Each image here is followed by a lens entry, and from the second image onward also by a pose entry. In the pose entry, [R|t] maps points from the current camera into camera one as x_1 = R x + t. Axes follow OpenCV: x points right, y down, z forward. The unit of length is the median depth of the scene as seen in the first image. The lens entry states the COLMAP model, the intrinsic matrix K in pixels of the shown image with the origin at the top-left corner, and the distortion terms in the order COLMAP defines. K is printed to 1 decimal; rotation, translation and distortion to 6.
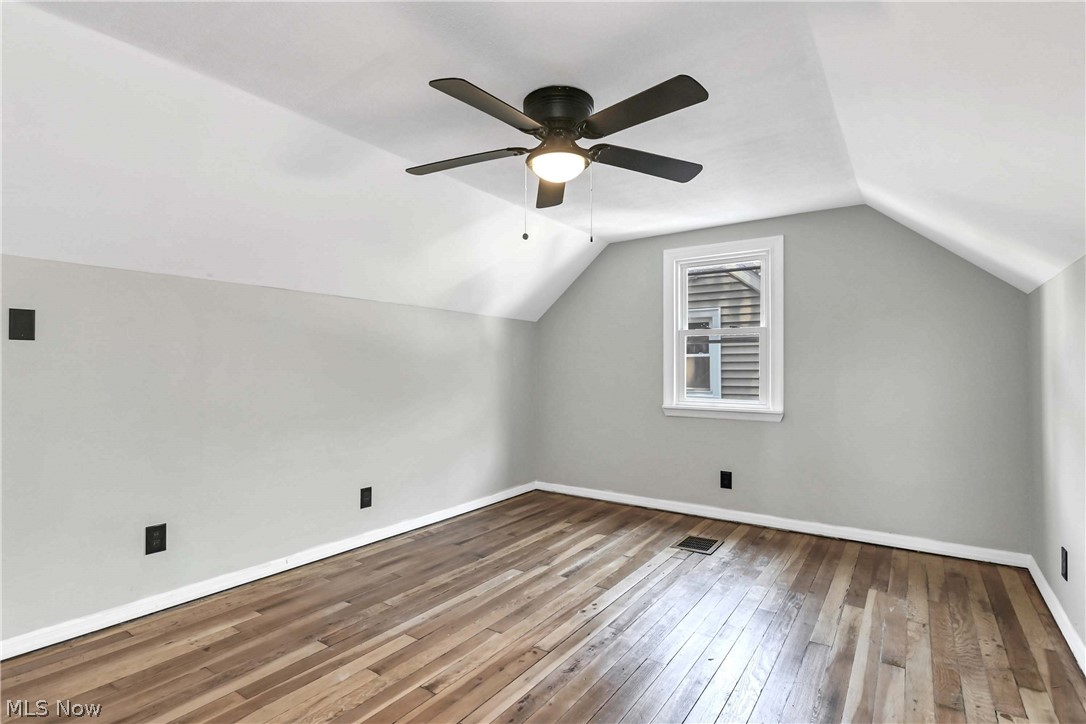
lens RADIAL K [[537.7, 0, 546.8], [0, 537.7, 365.1], [0, 0, 1]] dist [-0.004895, -0.001919]
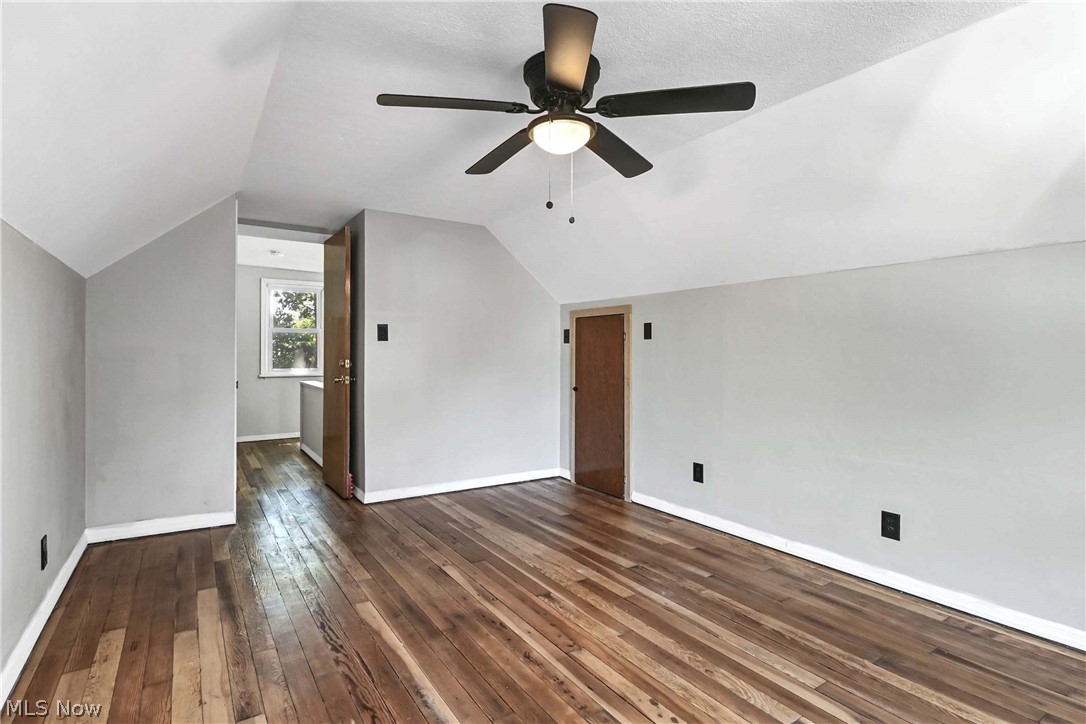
lens RADIAL K [[537.7, 0, 546.8], [0, 537.7, 365.1], [0, 0, 1]] dist [-0.004895, -0.001919]
pose [[-0.375206, 0.017885, -0.926769, 0.769836], [0.002101, 0.999828, 0.018444, -0.005394], [0.926939, 0.004973, -0.375179, 1.123440]]
